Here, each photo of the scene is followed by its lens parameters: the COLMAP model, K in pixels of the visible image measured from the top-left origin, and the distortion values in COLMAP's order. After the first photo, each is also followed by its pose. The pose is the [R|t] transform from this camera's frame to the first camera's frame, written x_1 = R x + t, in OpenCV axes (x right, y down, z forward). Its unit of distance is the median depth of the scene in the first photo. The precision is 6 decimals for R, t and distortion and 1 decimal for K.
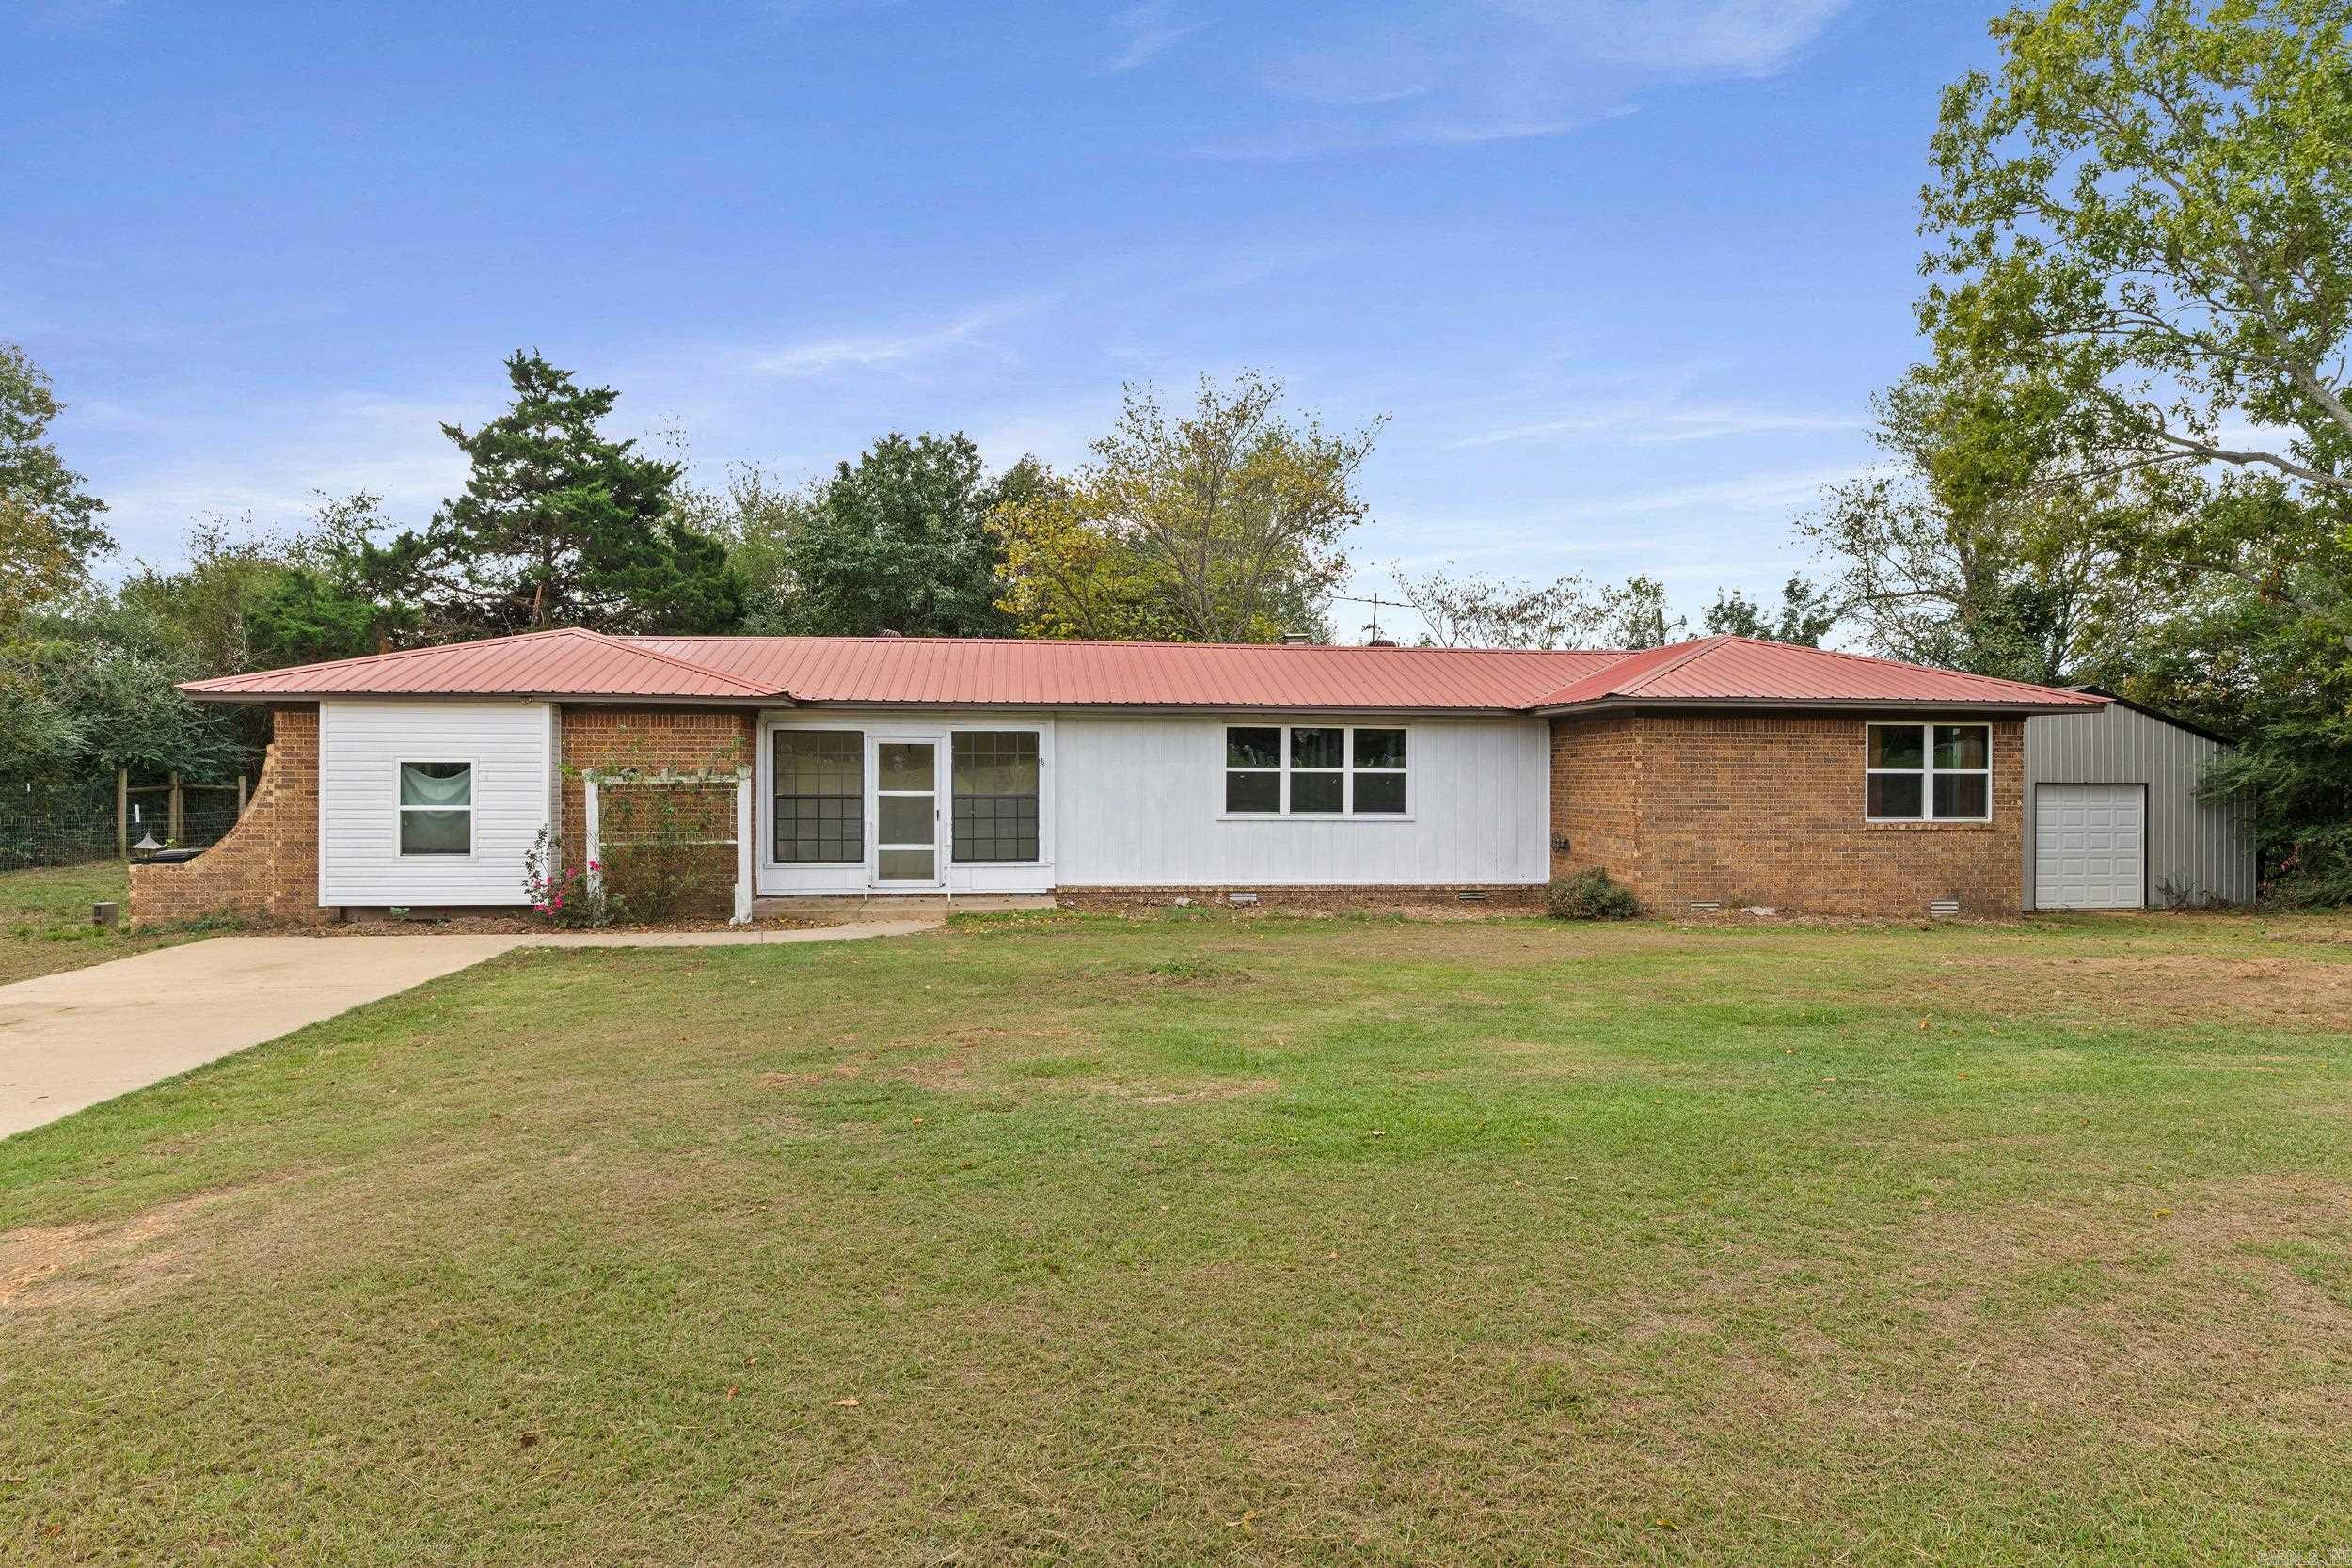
lens RADIAL K [[1334.3, 0, 1177.5], [0, 1334.3, 798.8], [0, 0, 1]] dist [0.004152, 0.001338]
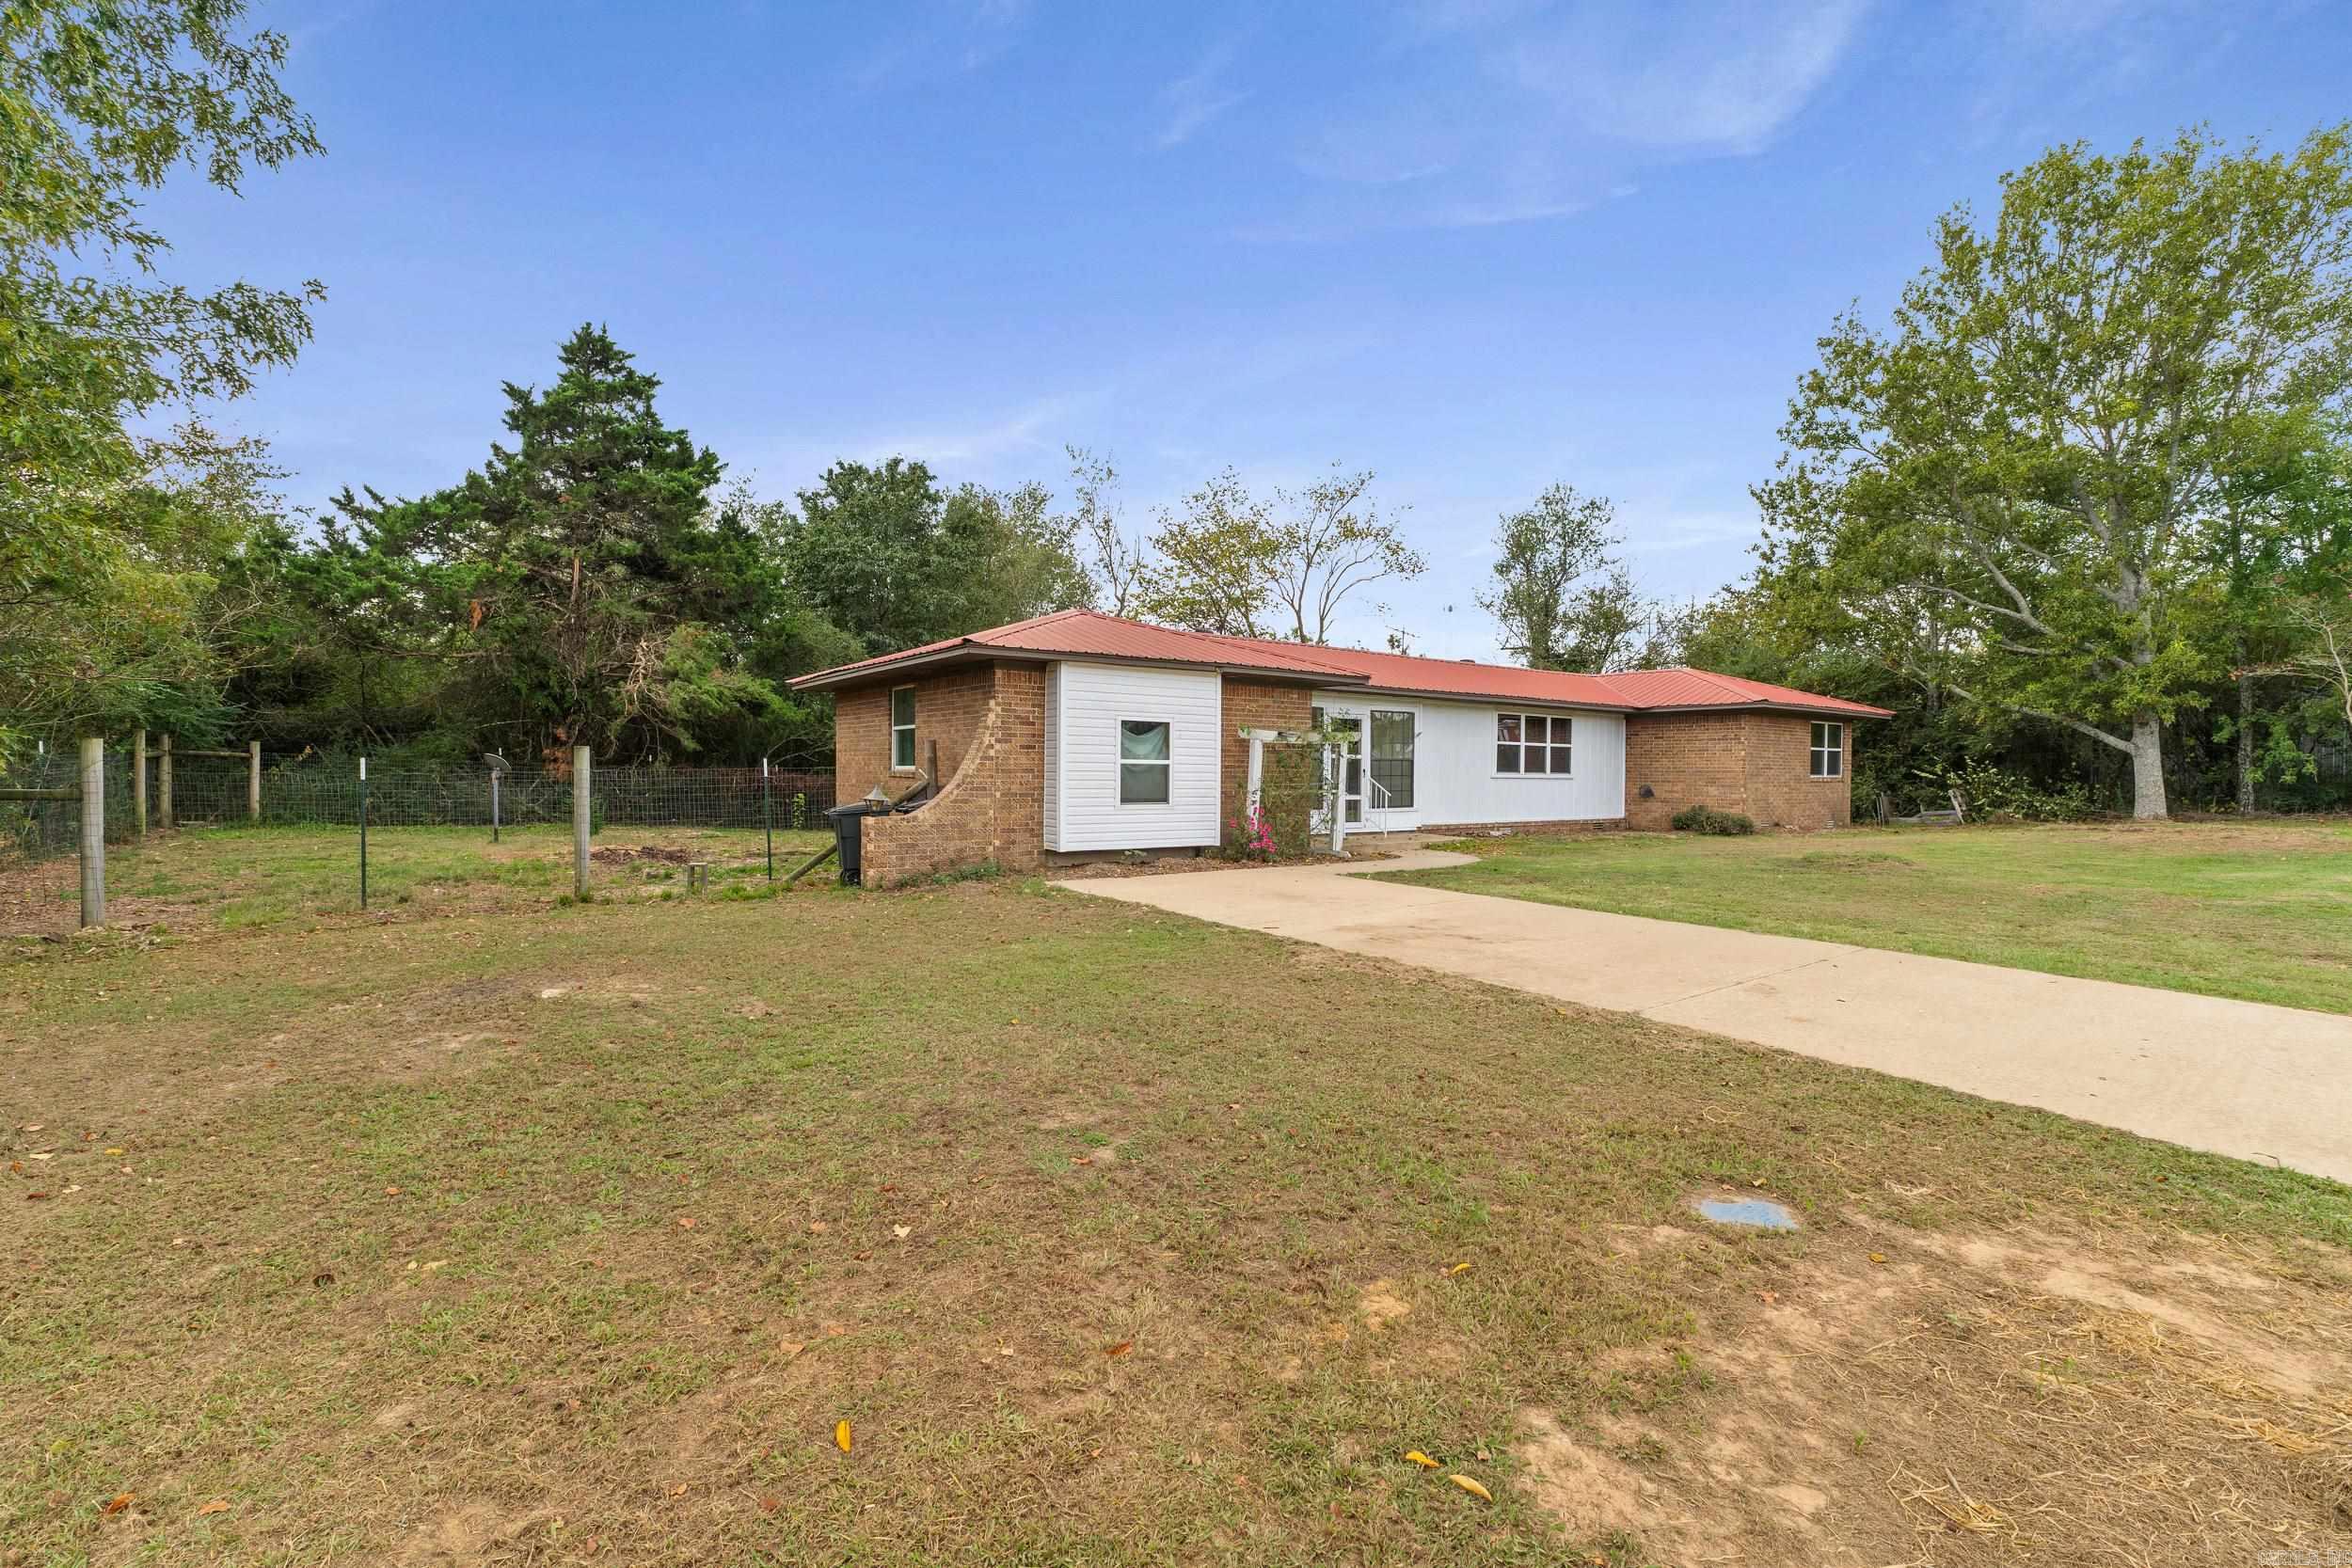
lens RADIAL K [[1014.2, 0, 1177.8], [0, 1014.2, 781.5], [0, 0, 1]] dist [-0.001898, 0.000546]
pose [[0.877757, -0.002214, 0.479101, -0.828002], [0.003959, 0.999989, -0.002632, 0.022870], [-0.479089, 0.004208, 0.877756, 0.209335]]
